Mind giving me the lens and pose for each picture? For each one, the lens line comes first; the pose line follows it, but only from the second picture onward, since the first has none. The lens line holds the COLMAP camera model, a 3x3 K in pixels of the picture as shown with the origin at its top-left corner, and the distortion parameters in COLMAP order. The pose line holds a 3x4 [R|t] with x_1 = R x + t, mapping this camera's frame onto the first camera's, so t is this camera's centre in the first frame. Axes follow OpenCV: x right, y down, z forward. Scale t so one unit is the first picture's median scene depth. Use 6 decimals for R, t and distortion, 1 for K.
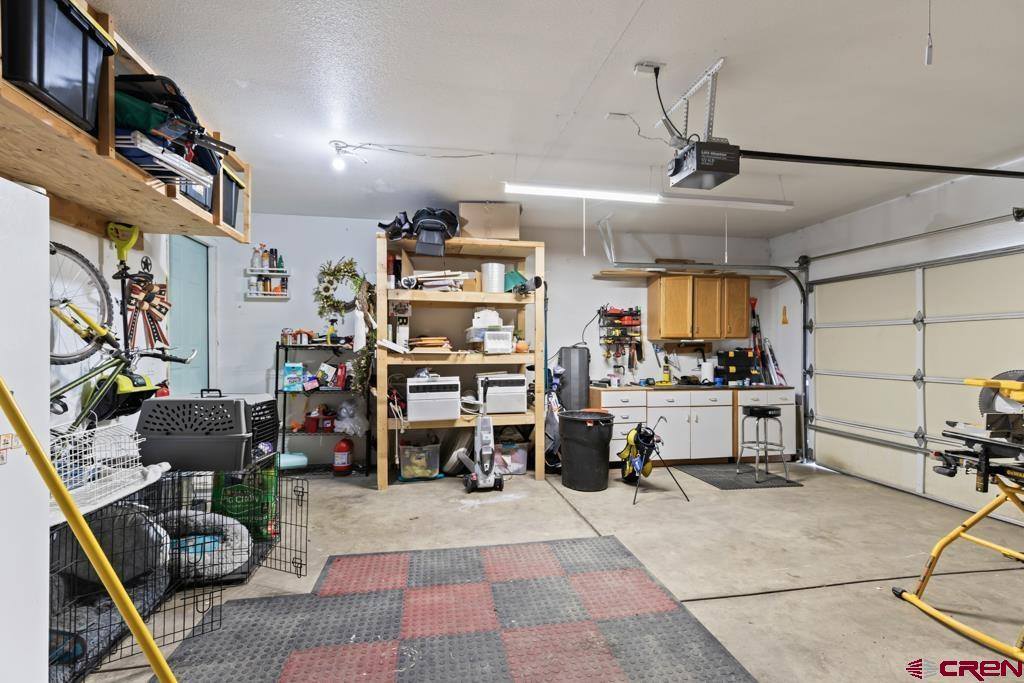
lens RADIAL K [[468.3, 0, 515.0], [0, 468.3, 343.3], [0, 0, 1]] dist [0.003725, 0.000432]
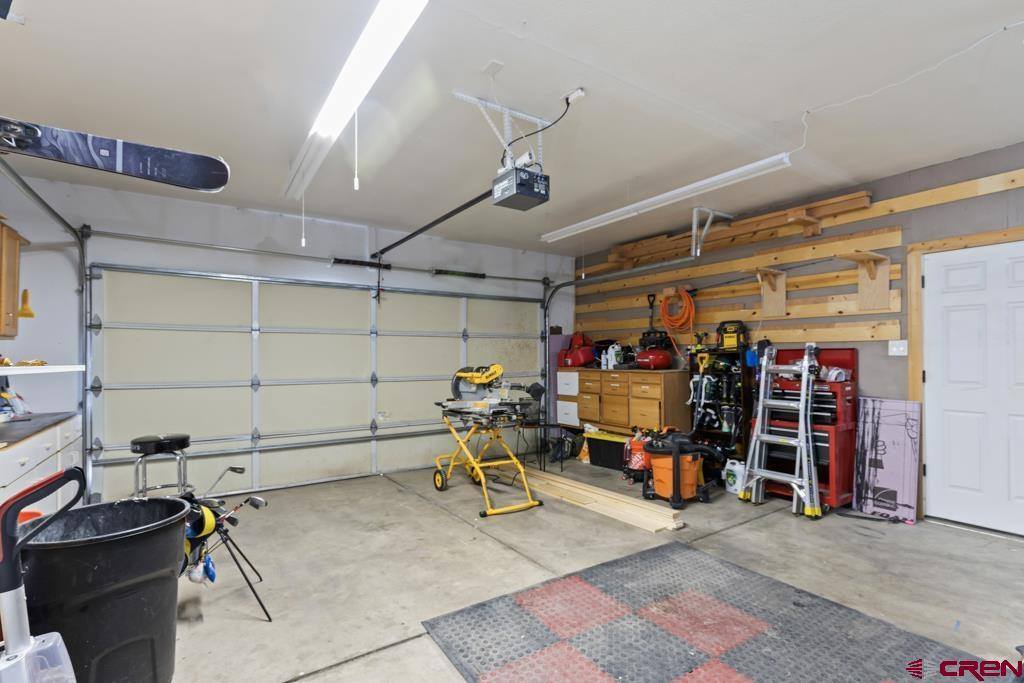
lens RADIAL K [[468.3, 0, 517.9], [0, 468.3, 350.4], [0, 0, 1]] dist [0.003725, 0.000432]
pose [[-0.375656, 0.009011, 0.926715, -0.492781], [-0.005854, 0.999910, -0.012096, 0.011380], [-0.926741, -0.009969, -0.375569, 1.126498]]
